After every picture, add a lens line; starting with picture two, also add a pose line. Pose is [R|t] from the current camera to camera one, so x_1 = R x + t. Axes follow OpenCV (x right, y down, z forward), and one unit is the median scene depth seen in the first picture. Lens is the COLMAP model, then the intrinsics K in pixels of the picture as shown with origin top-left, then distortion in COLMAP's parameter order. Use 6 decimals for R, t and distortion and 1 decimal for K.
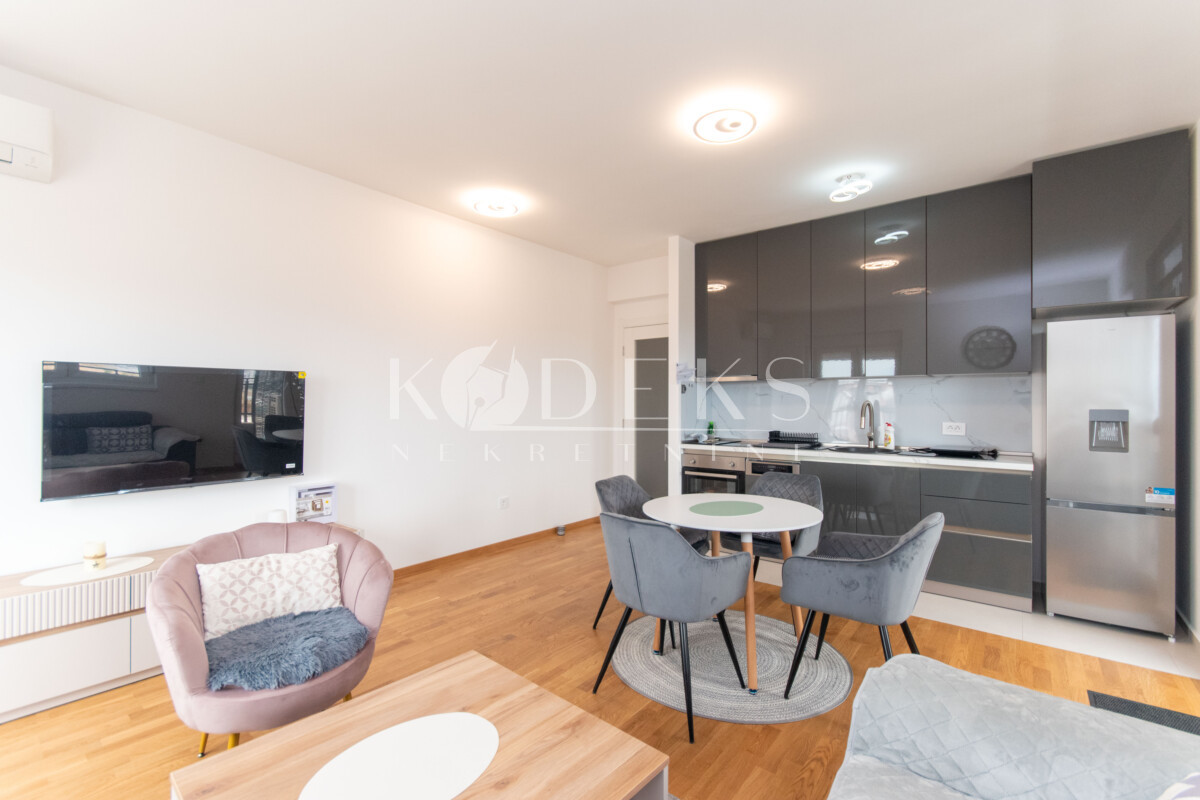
lens RADIAL K [[536.5, 0, 601.7], [0, 536.5, 401.6], [0, 0, 1]] dist [0.009383, -0.005912]
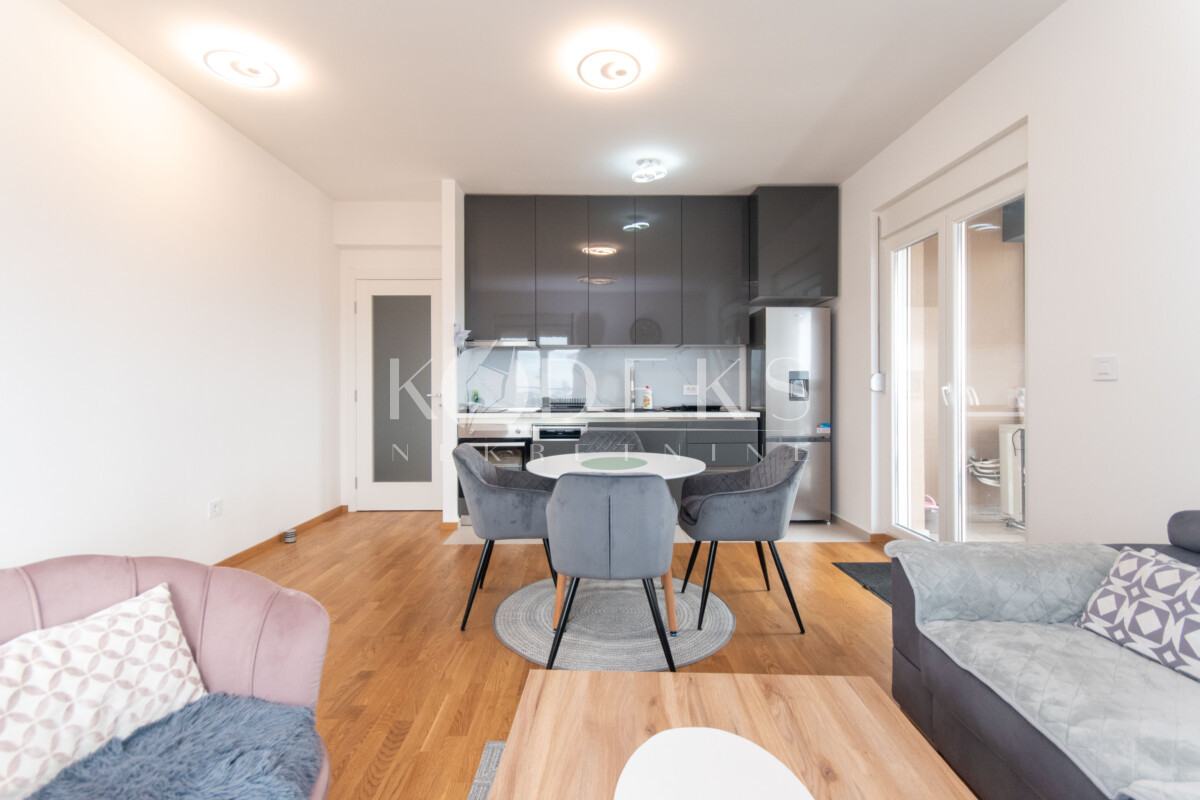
lens RADIAL K [[536.5, 0, 605.0], [0, 536.5, 390.4], [0, 0, 1]] dist [0.009383, -0.005912]
pose [[0.766546, -0.007751, 0.642143, -0.498809], [0.003444, 0.999962, 0.007959, 0.070593], [-0.642181, -0.003890, 0.766543, 0.317201]]
